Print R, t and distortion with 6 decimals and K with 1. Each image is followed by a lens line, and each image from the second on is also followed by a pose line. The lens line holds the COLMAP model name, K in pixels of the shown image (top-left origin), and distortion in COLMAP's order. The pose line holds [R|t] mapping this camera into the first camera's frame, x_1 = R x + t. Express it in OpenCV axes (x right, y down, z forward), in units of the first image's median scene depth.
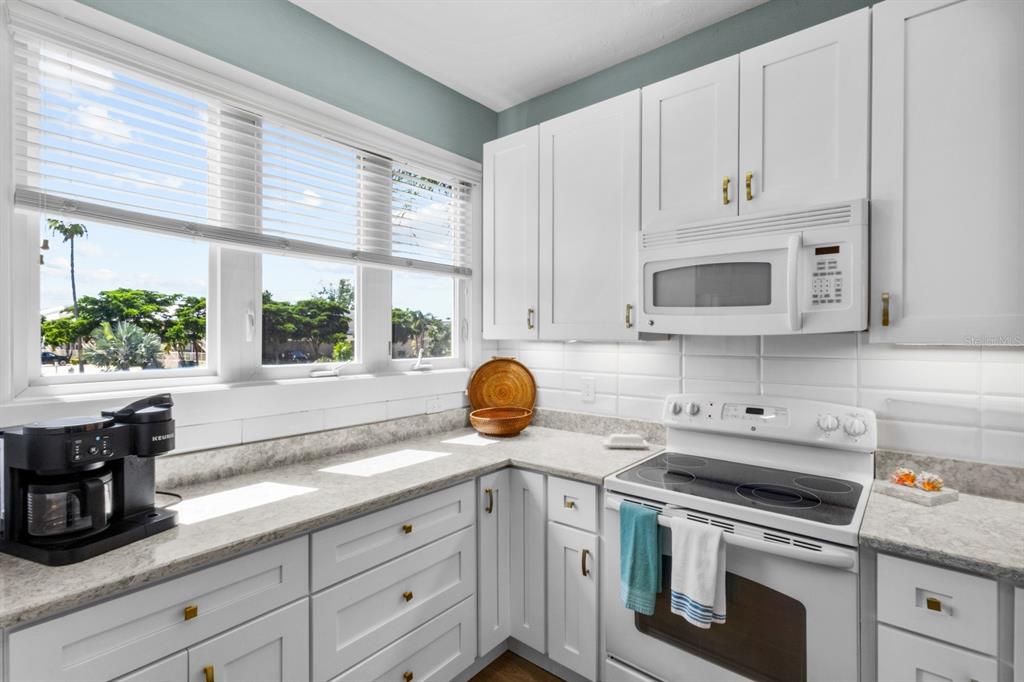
lens RADIAL K [[475.2, 0, 509.5], [0, 475.2, 338.1], [0, 0, 1]] dist [0.007913, -0.000060]
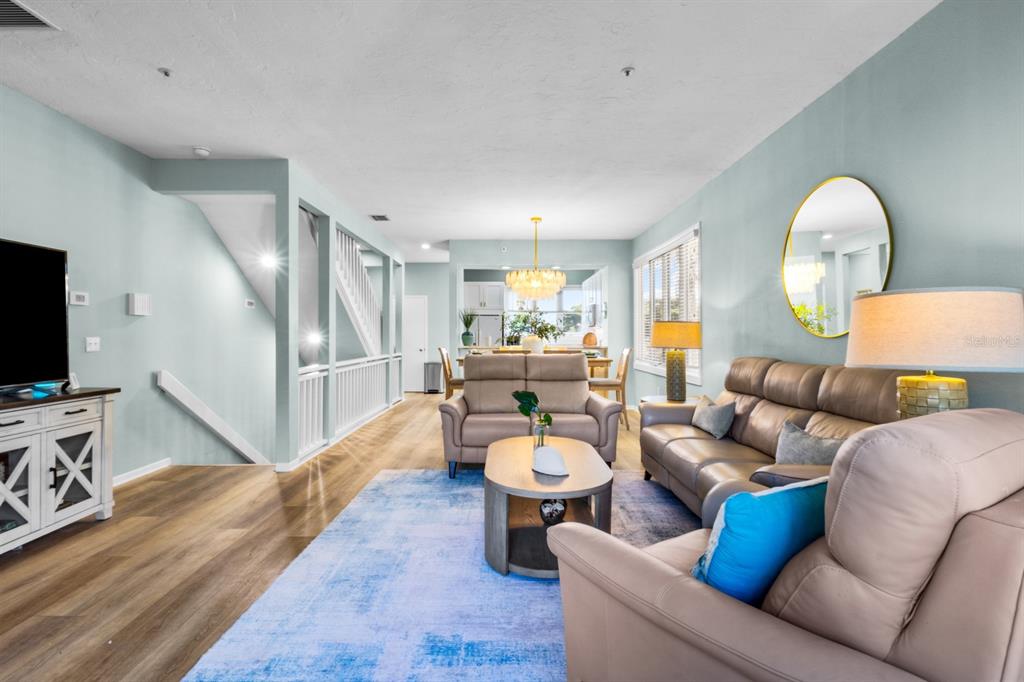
lens RADIAL K [[470.4, 0, 508.0], [0, 470.4, 336.9], [0, 0, 1]] dist [0.002753, -0.000143]
pose [[0.652100, 0.002359, -0.758129, 3.877785], [-0.005829, 0.999981, -0.001902, 0.140662], [0.758111, 0.005660, 0.652101, -3.234612]]
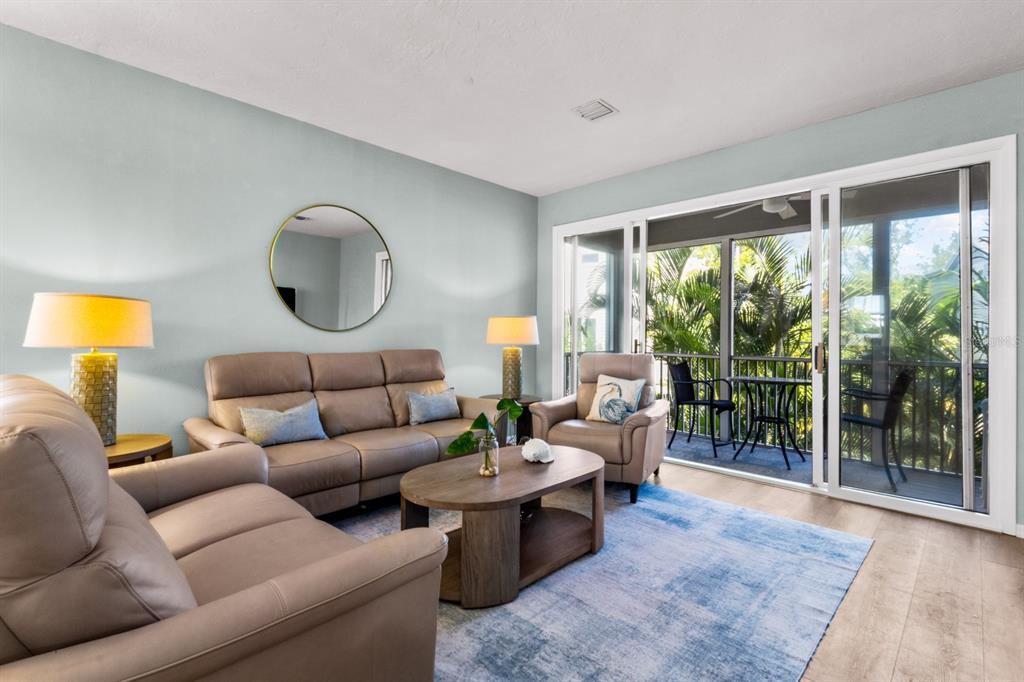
lens RADIAL K [[476.4, 0, 507.7], [0, 476.4, 331.7], [0, 0, 1]] dist [0.008106, -0.000516]
pose [[0.064035, 0.009591, 0.997902, 1.352297], [-0.004322, 0.999947, -0.009333, 0.150911], [-0.997938, -0.003715, 0.064073, -2.198333]]
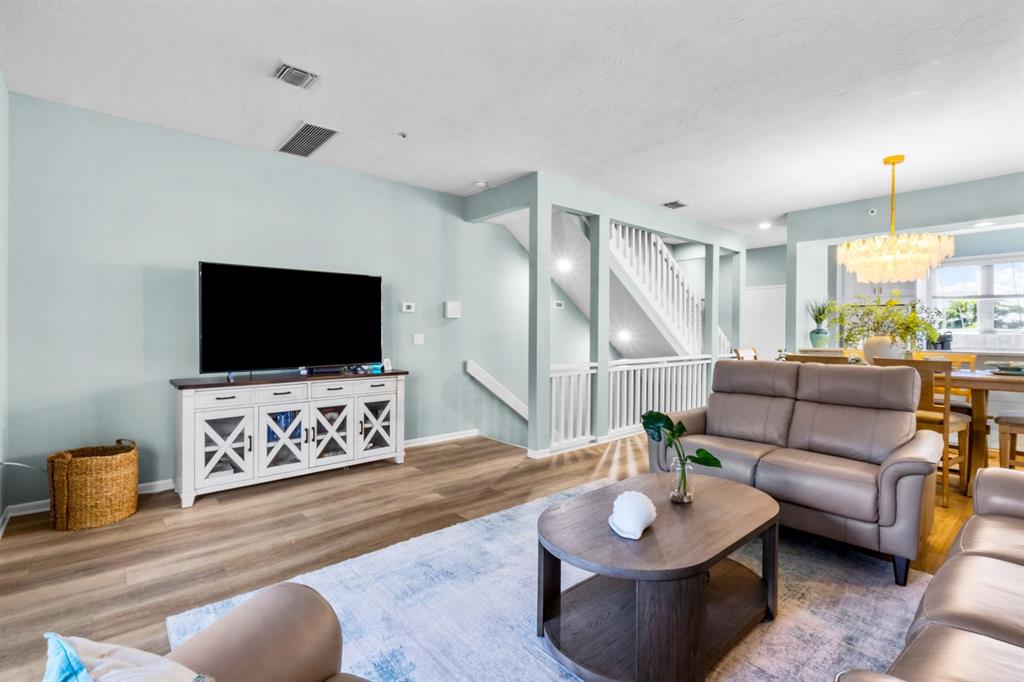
lens RADIAL K [[470.8, 0, 511.4], [0, 470.8, 334.0], [0, 0, 1]] dist [-0.000938, -0.000041]
pose [[-0.145907, 0.007153, -0.989272, 3.927898], [-0.011356, 0.999896, 0.008905, 0.116113], [0.989233, 0.012533, -0.145811, -2.318251]]
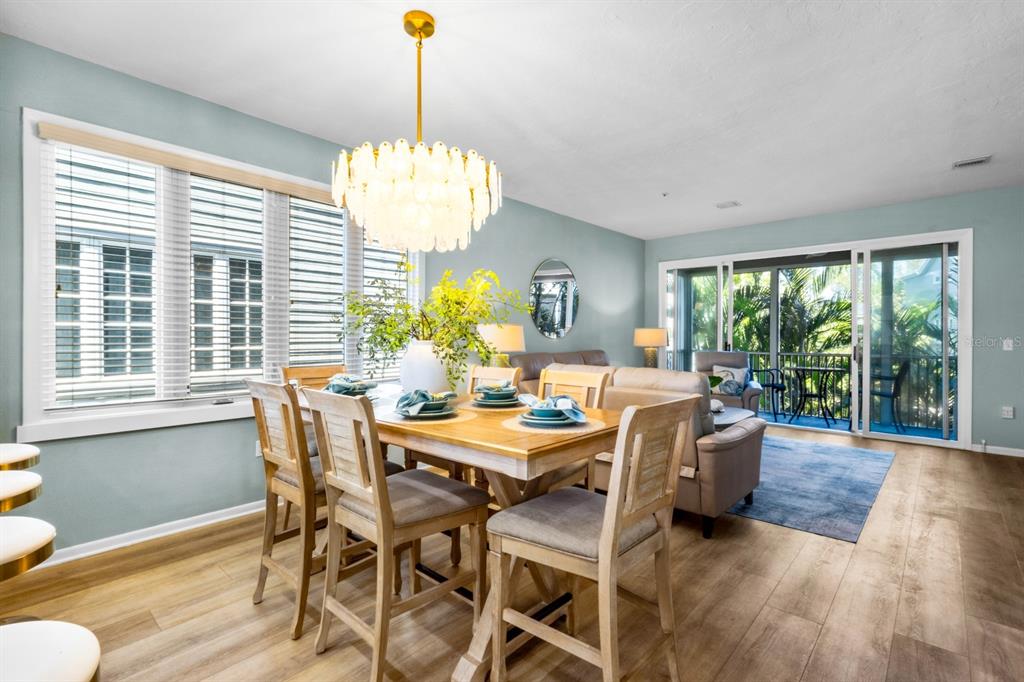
lens RADIAL K [[470.4, 0, 508.0], [0, 470.4, 336.9], [0, 0, 1]] dist [0.002753, -0.000143]
pose [[0.035867, -0.003306, 0.999351, 0.146747], [0.004219, 0.999986, 0.003157, 0.105079], [-0.999348, 0.004103, 0.035881, -1.117636]]
